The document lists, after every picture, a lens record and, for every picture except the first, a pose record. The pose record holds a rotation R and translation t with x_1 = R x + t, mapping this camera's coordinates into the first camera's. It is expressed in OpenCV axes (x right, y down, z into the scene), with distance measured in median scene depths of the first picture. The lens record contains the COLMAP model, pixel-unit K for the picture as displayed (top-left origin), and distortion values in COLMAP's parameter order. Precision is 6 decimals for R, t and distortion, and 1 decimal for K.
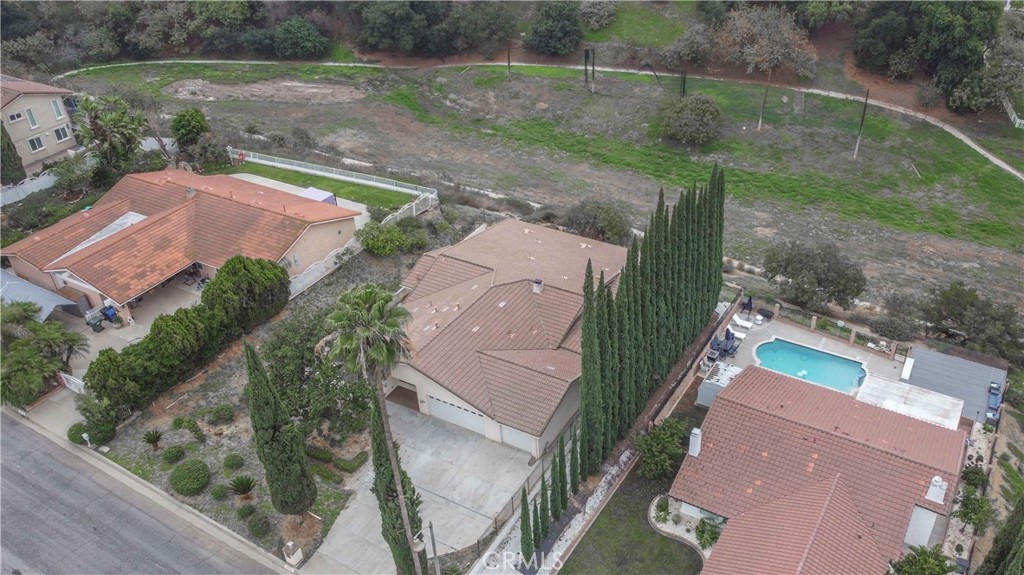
lens RADIAL K [[861.1, 0, 580.7], [0, 861.1, 266.5], [0, 0, 1]] dist [0.002618, -0.004256]
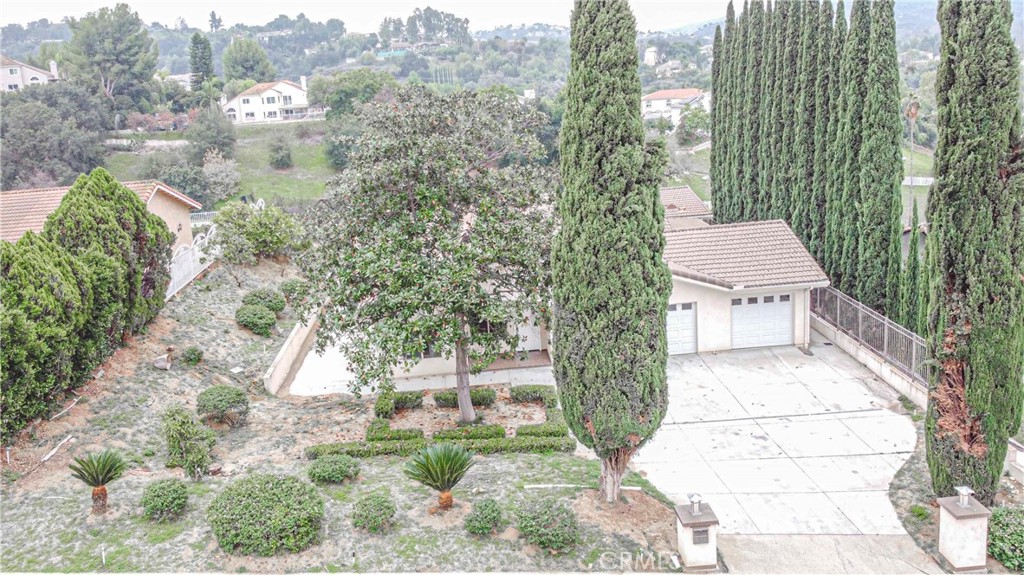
lens RADIAL K [[861.1, 0, 488.6], [0, 861.1, 250.2], [0, 0, 1]] dist [0.002618, -0.004256]
pose [[0.860619, -0.152841, 0.485772, -0.201189], [0.319557, 0.904799, -0.281464, 0.104414], [-0.396506, 0.397465, 0.827529, 0.238865]]
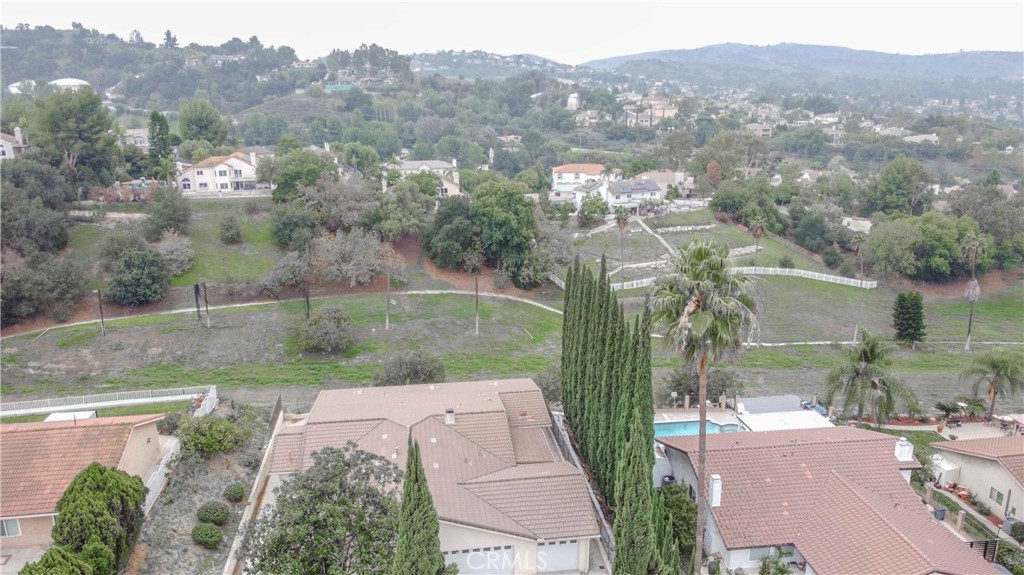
lens RADIAL K [[783.1, 0, 507.8], [0, 783.1, 292.7], [0, 0, 1]] dist [0.003562, -0.008530]
pose [[0.810840, -0.148926, 0.566003, -0.207271], [0.310603, 0.929157, -0.200483, 0.039450], [-0.496049, 0.338362, 0.799654, 0.132357]]
